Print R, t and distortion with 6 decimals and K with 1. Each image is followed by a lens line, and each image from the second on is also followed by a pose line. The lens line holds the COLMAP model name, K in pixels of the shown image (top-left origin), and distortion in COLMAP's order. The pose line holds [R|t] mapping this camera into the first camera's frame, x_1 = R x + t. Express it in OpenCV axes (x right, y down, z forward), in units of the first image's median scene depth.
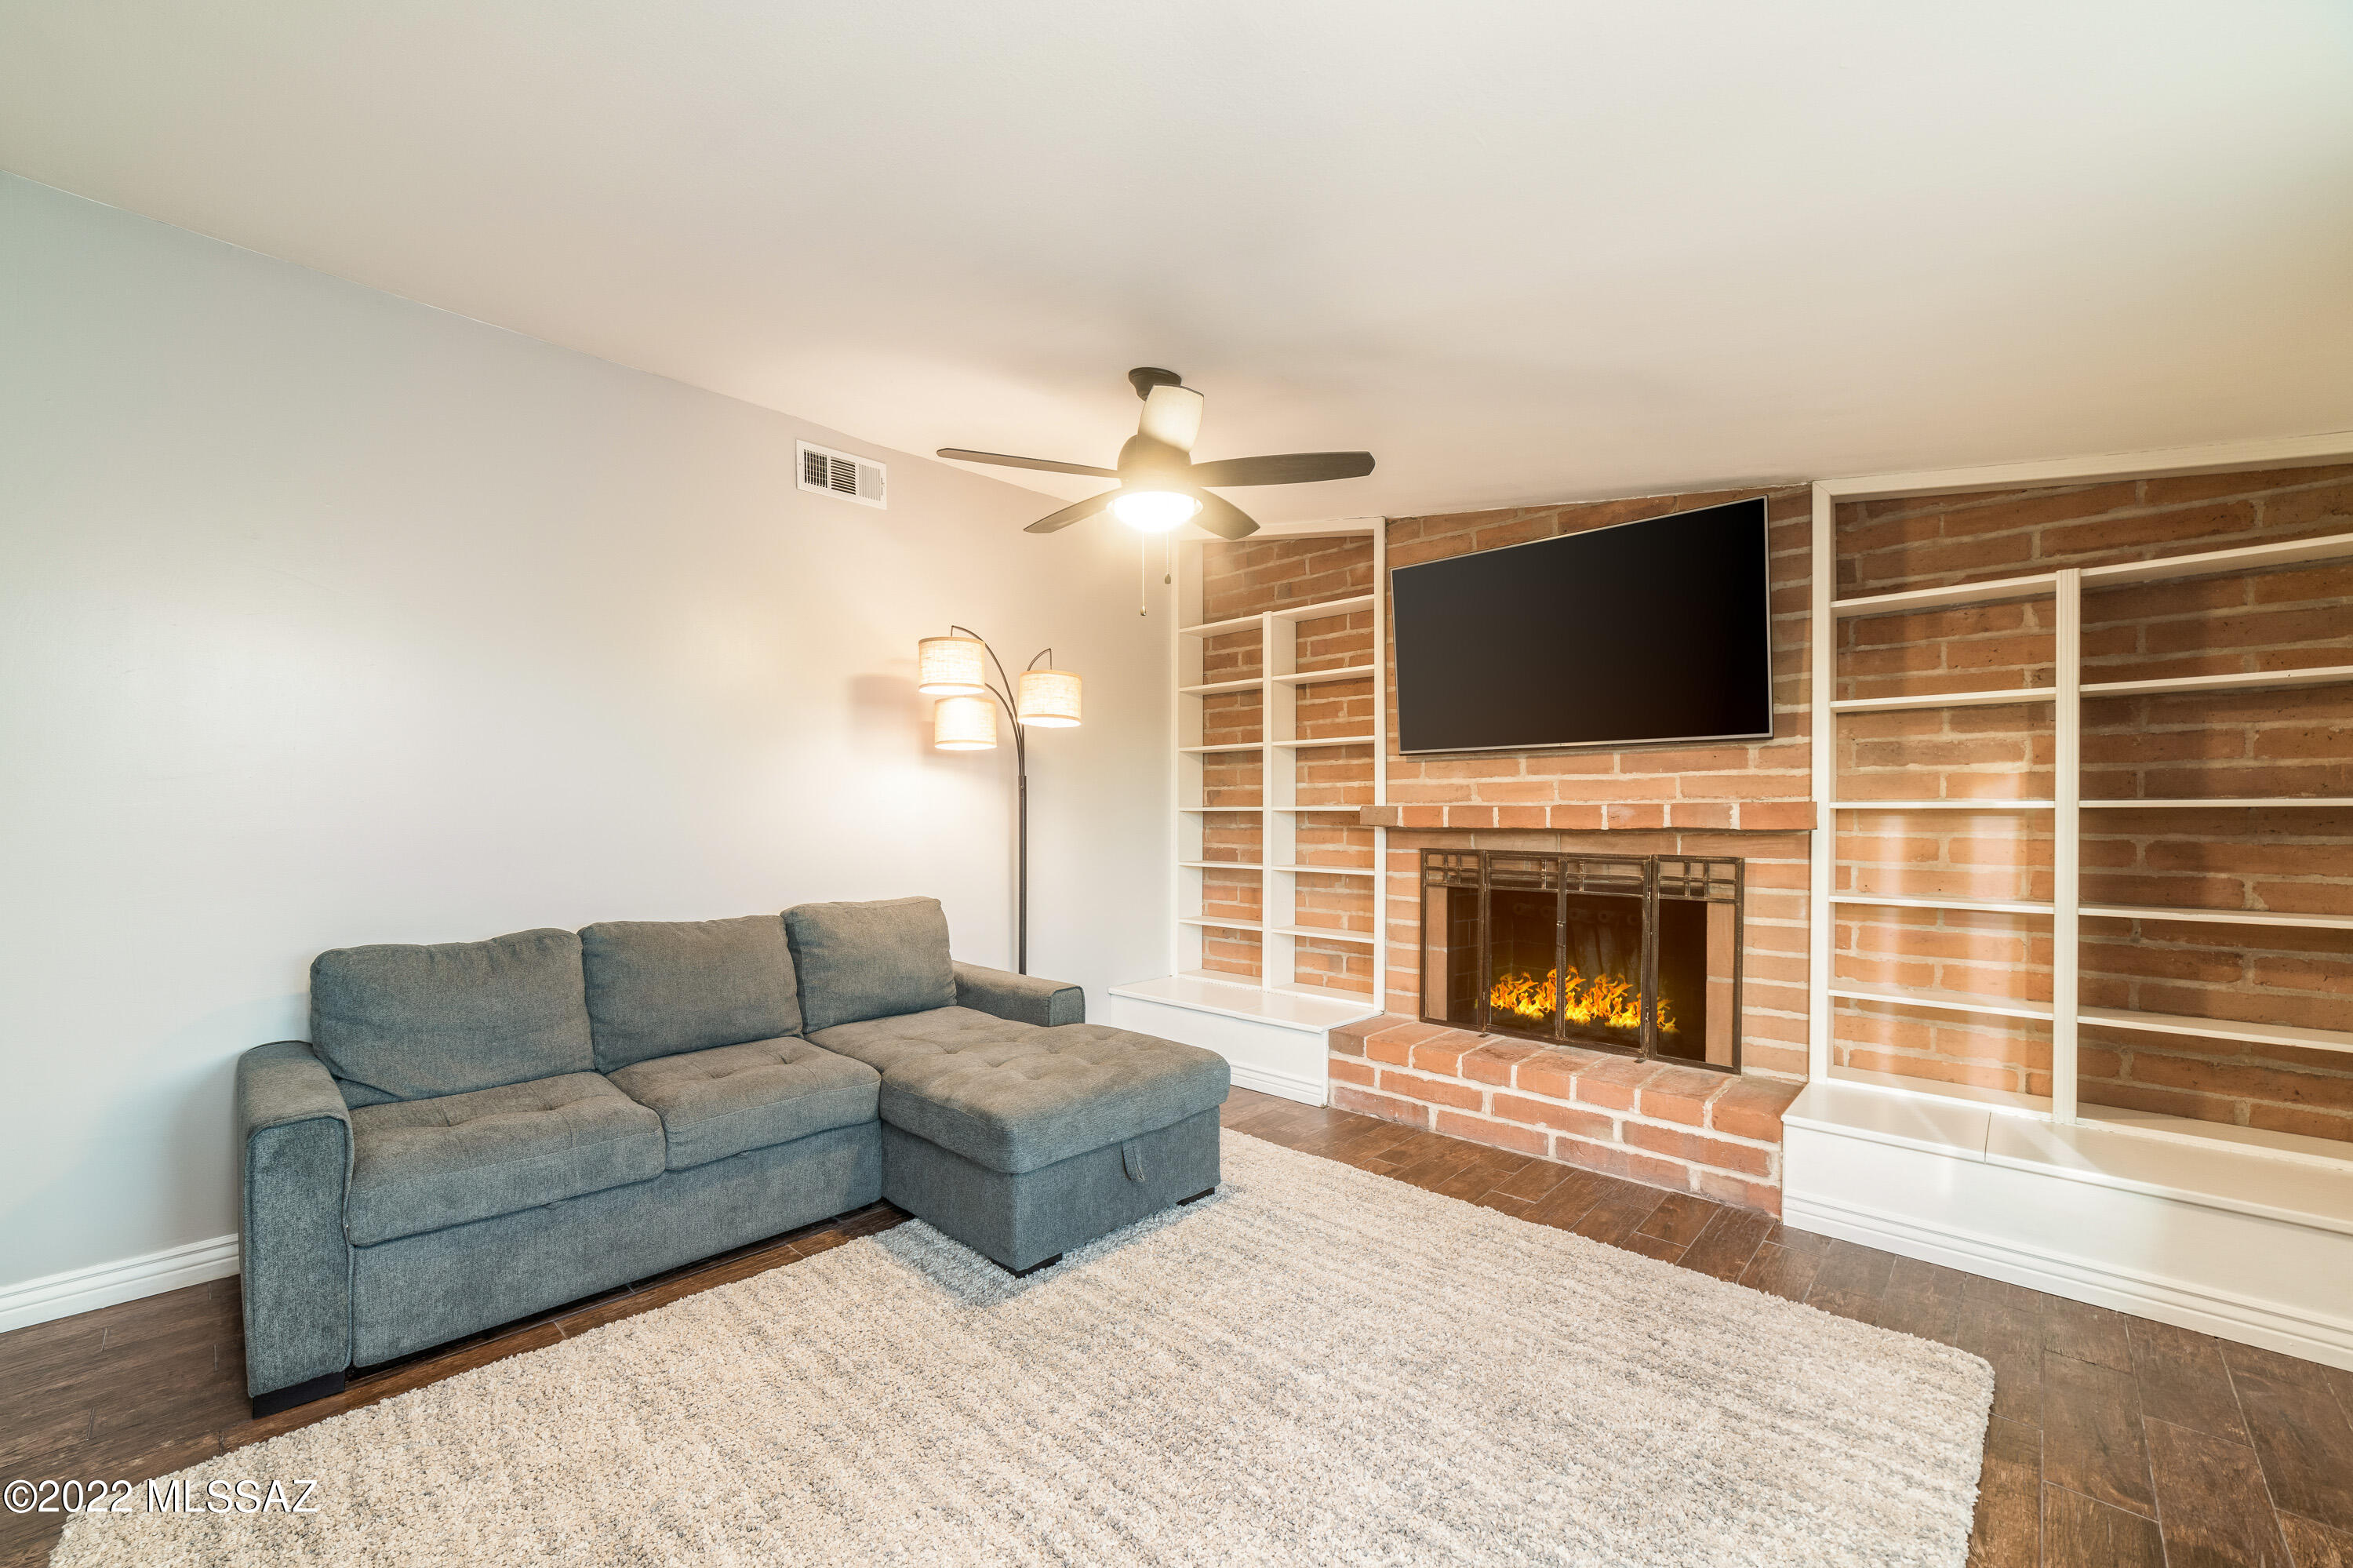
lens RADIAL K [[967.4, 0, 1173.9], [0, 967.4, 804.3], [0, 0, 1]] dist [0.018874, 0.000104]
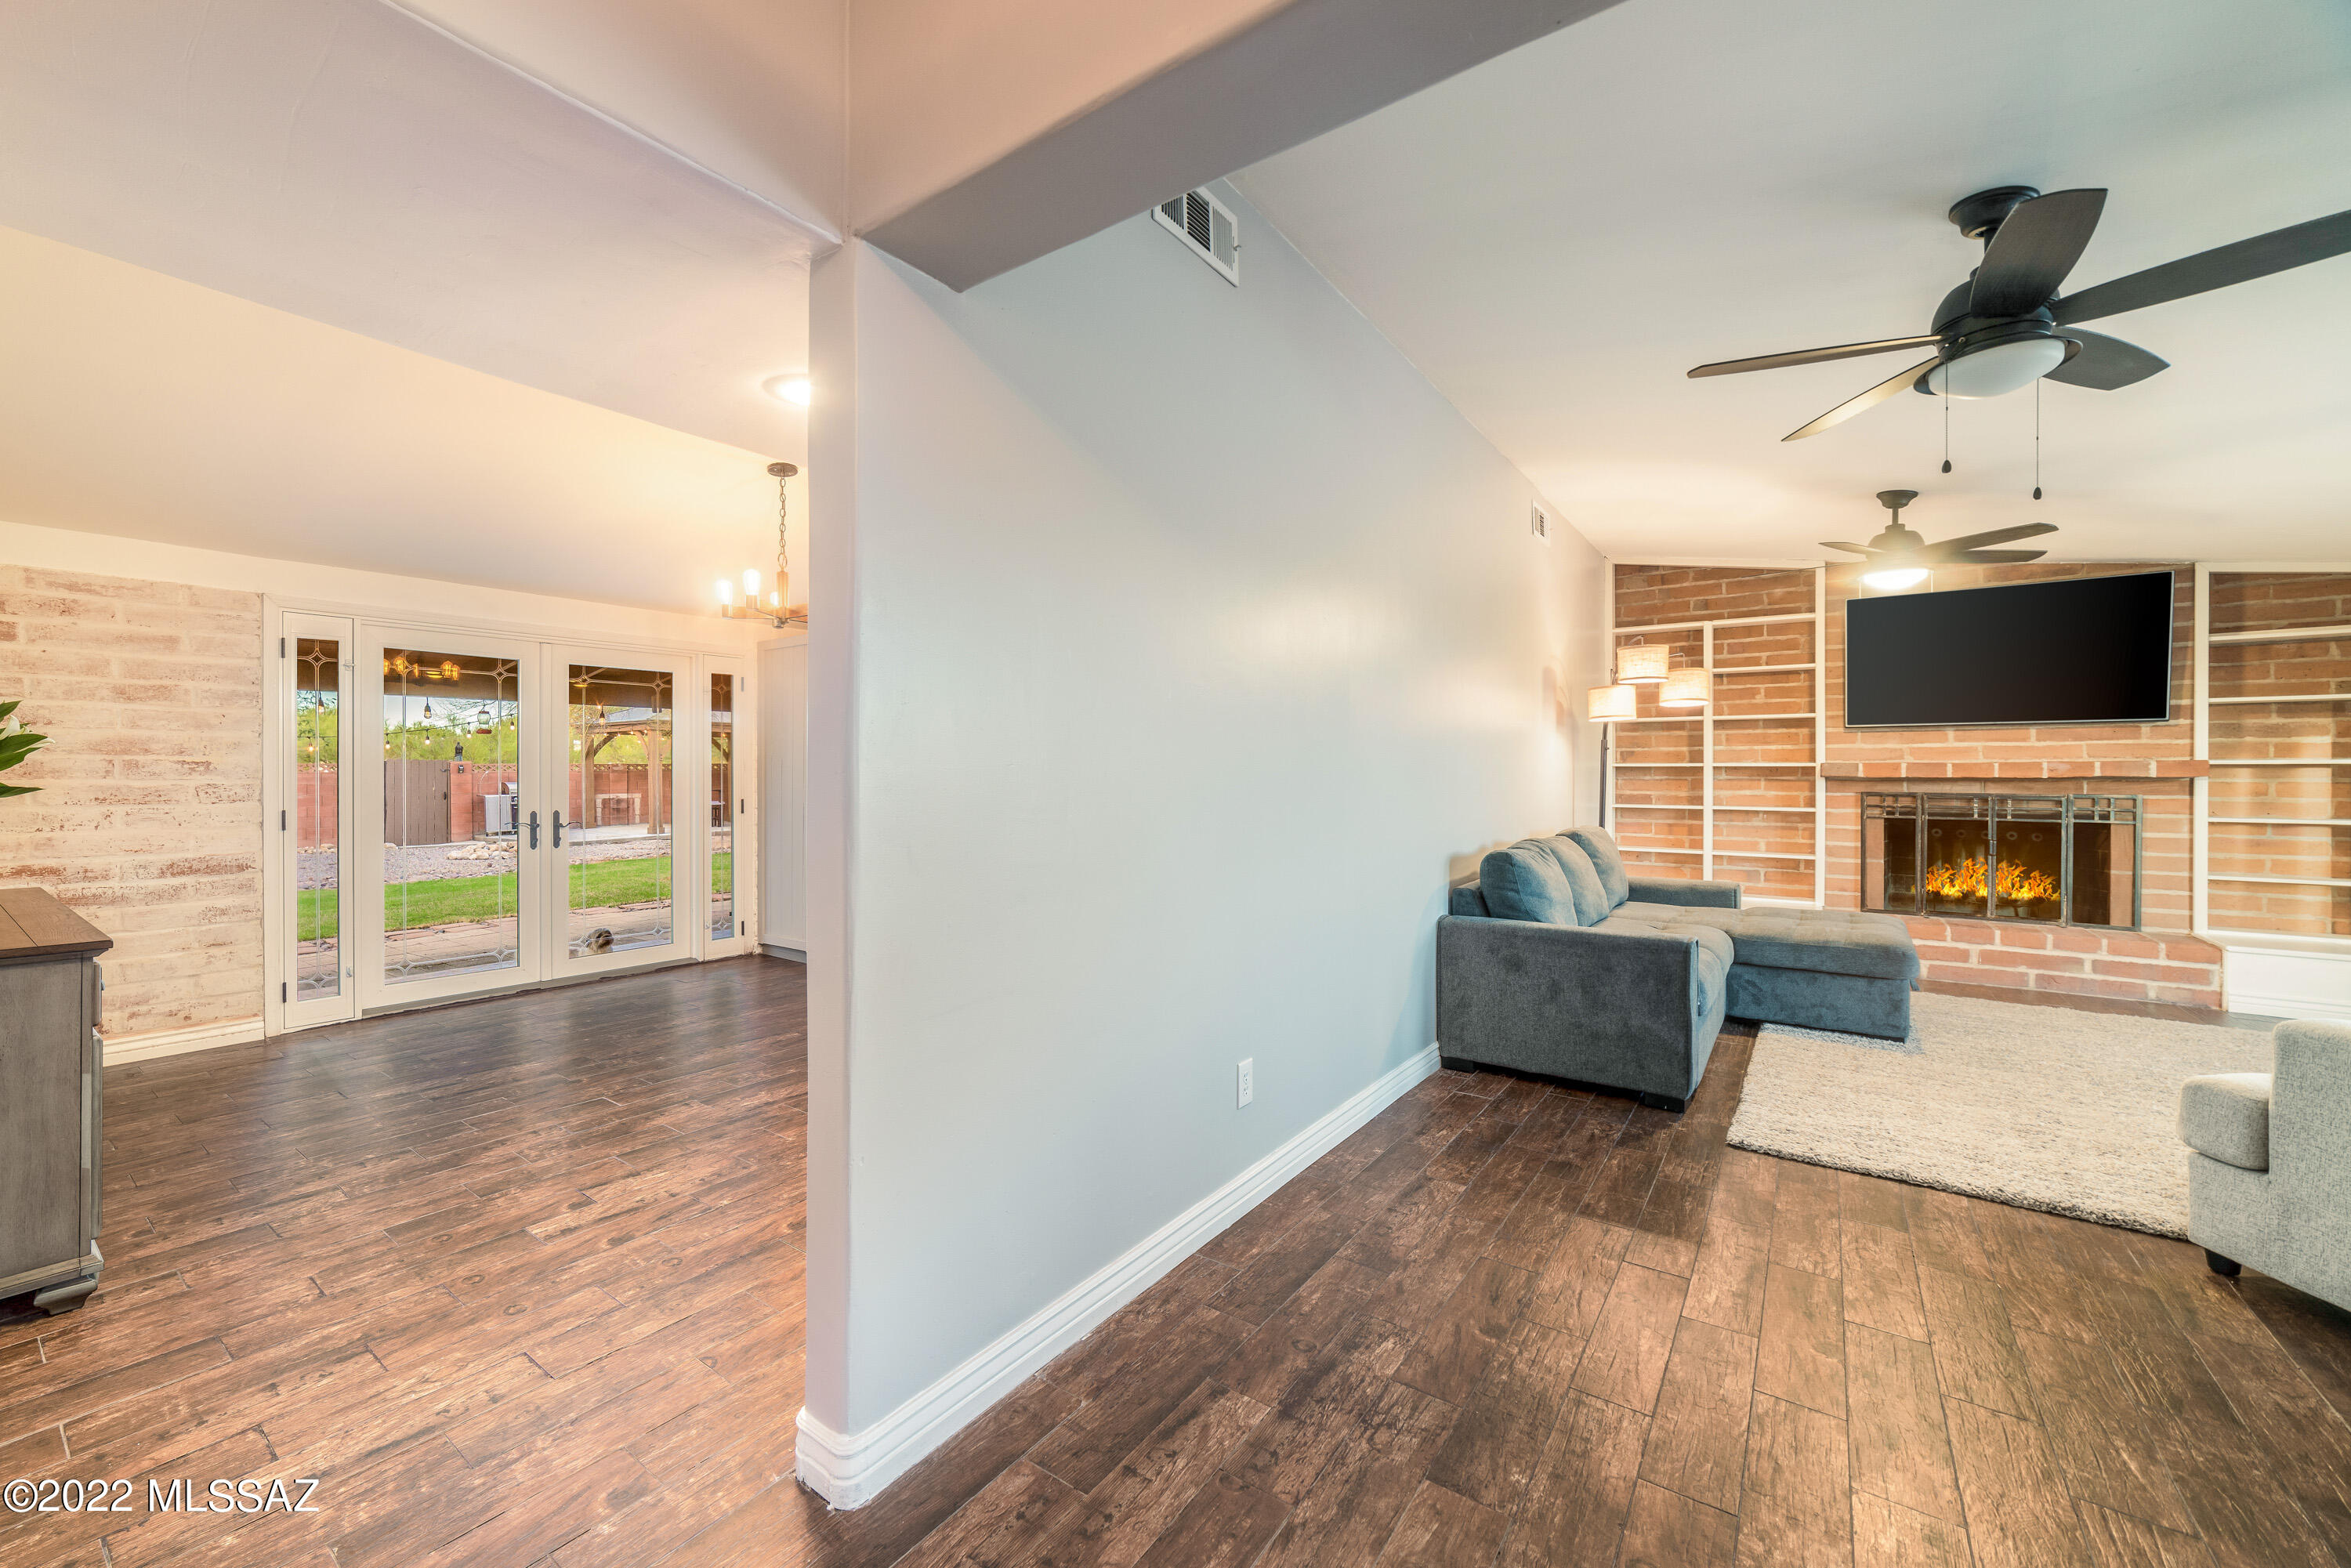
lens RADIAL K [[936.2, 0, 1123.2], [0, 936.2, 774.5], [0, 0, 1]] dist [-0.024494, 0.010701]
pose [[0.992915, 0.001147, 0.118824, -1.252610], [-0.002338, 0.999948, 0.009880, 0.010092], [-0.118807, -0.010088, 0.992866, -0.299633]]
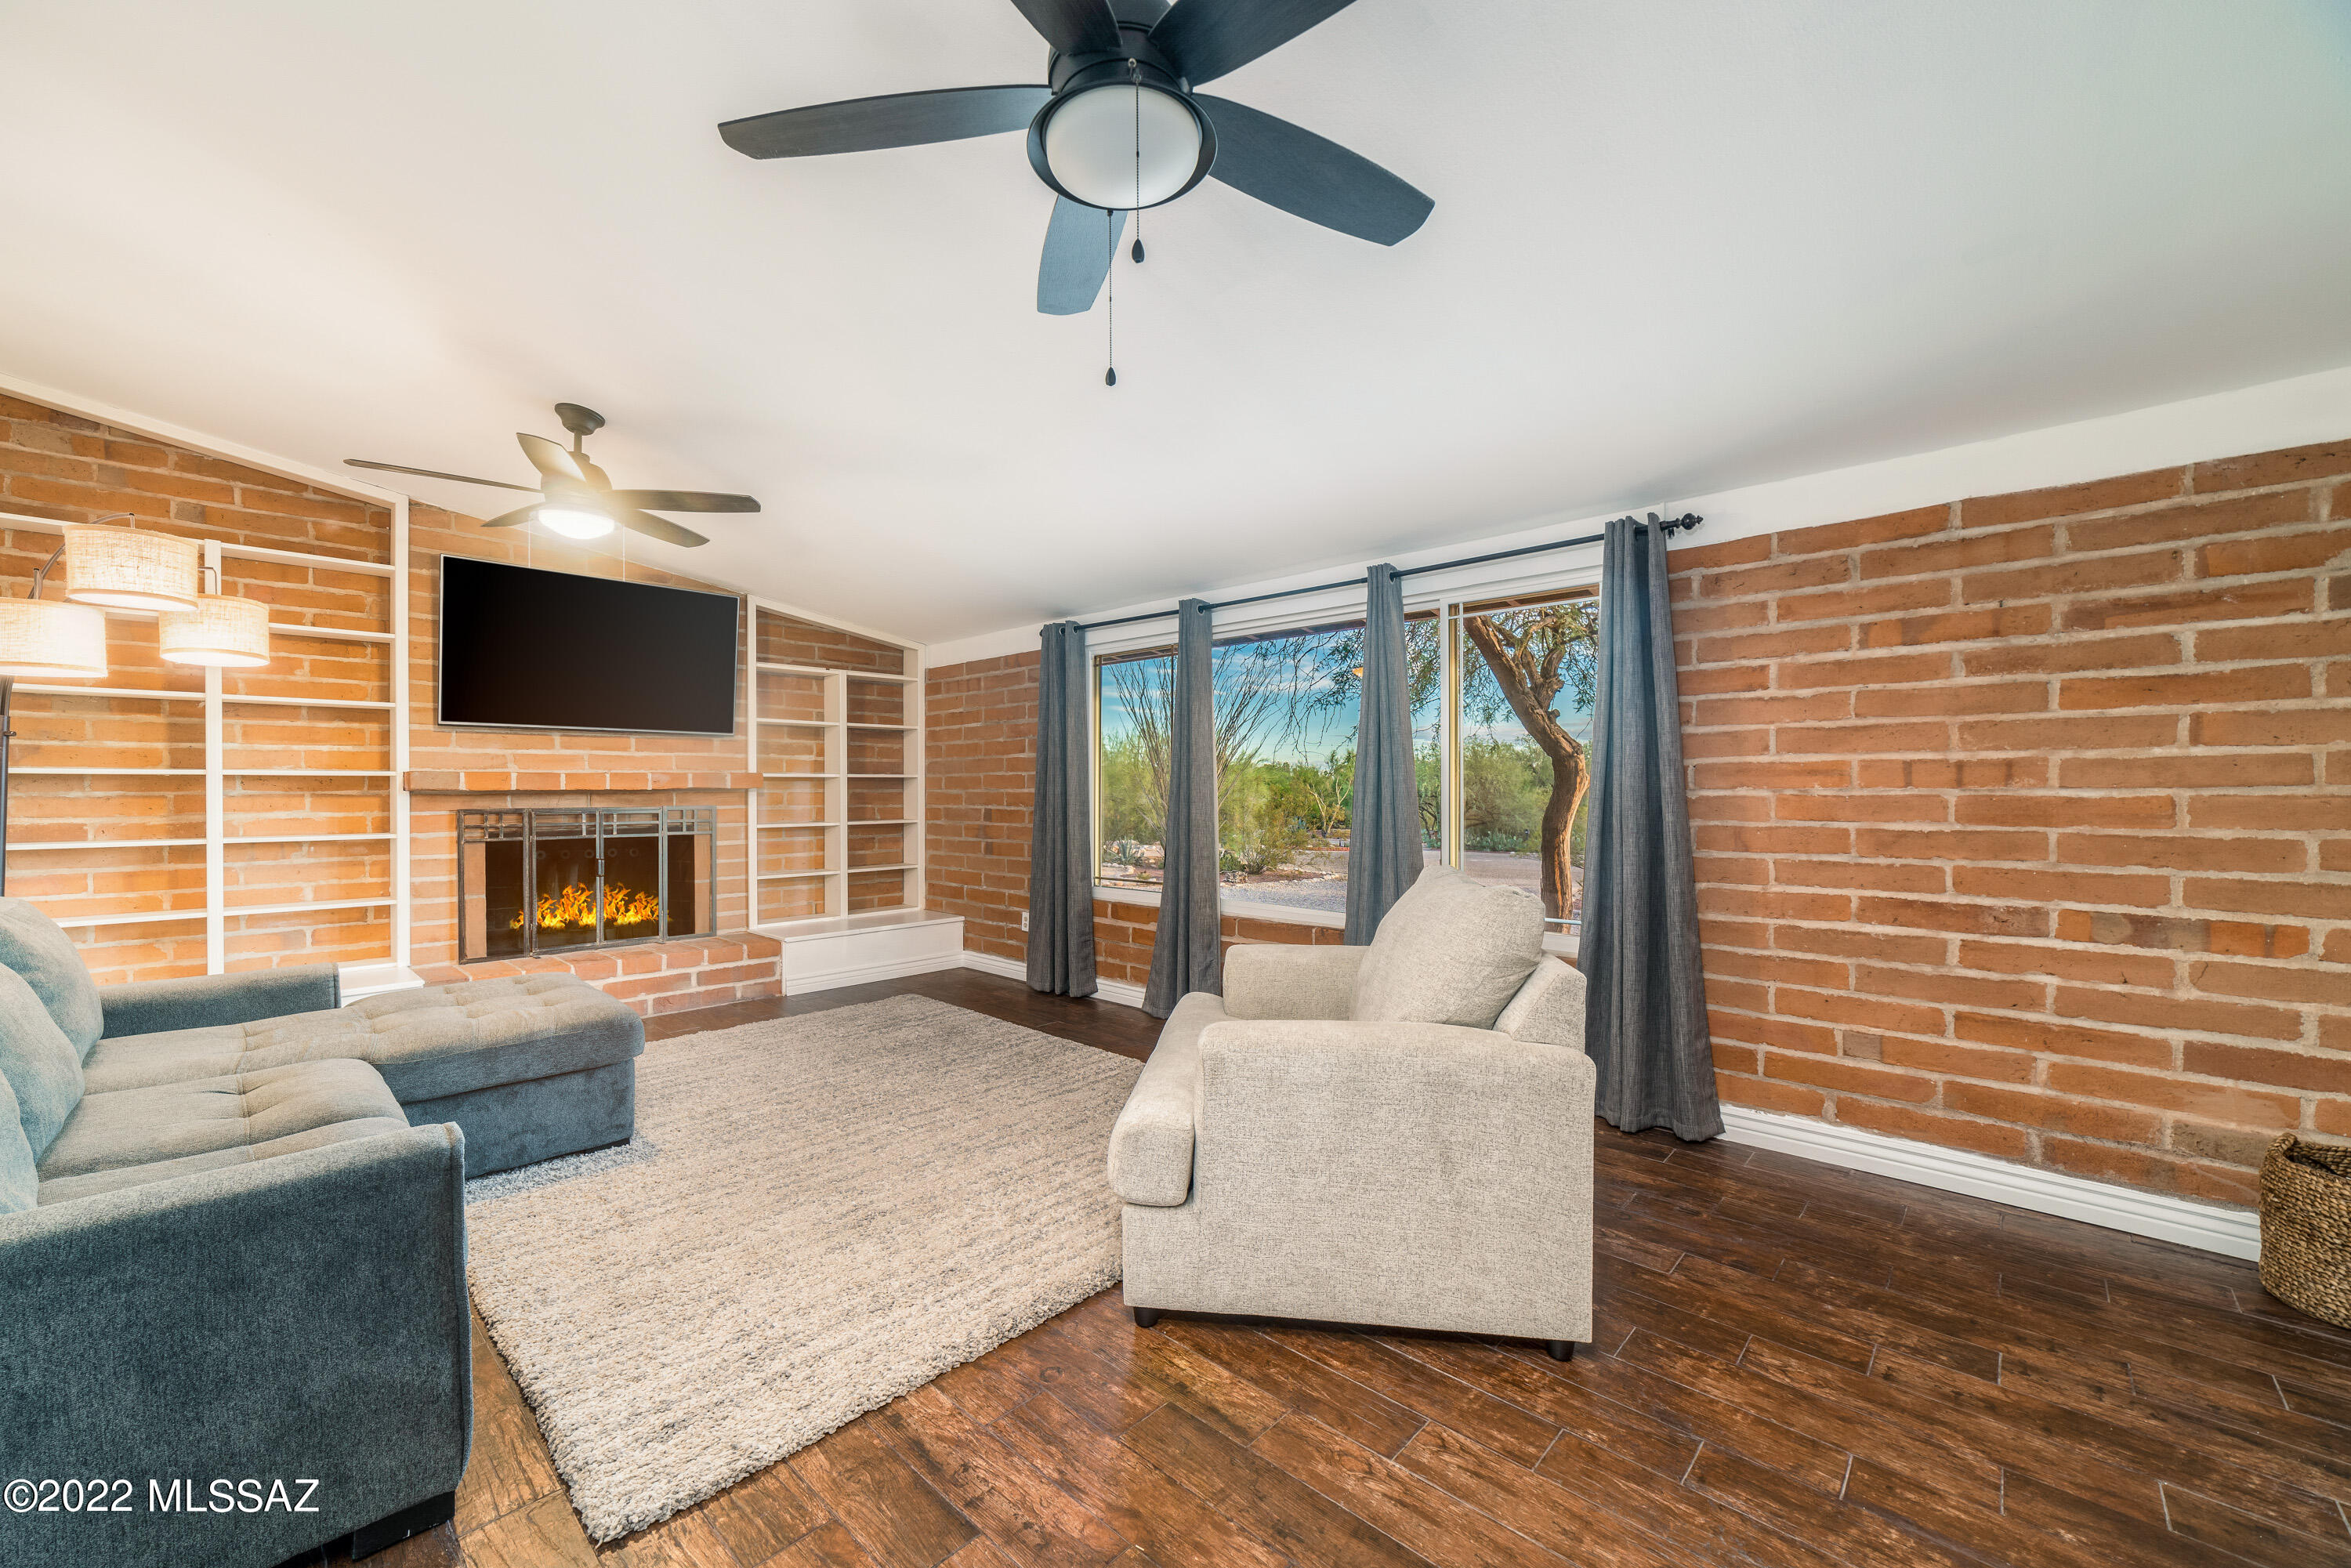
lens RADIAL K [[919.9, 0, 1171.5], [0, 919.9, 792.6], [0, 0, 1]] dist [-0.025608, 0.008541]
pose [[-0.008167, -0.005252, 0.999953, -0.997397], [-0.005277, 0.999973, 0.005209, 0.019734], [-0.999953, -0.005234, -0.008194, 0.233320]]
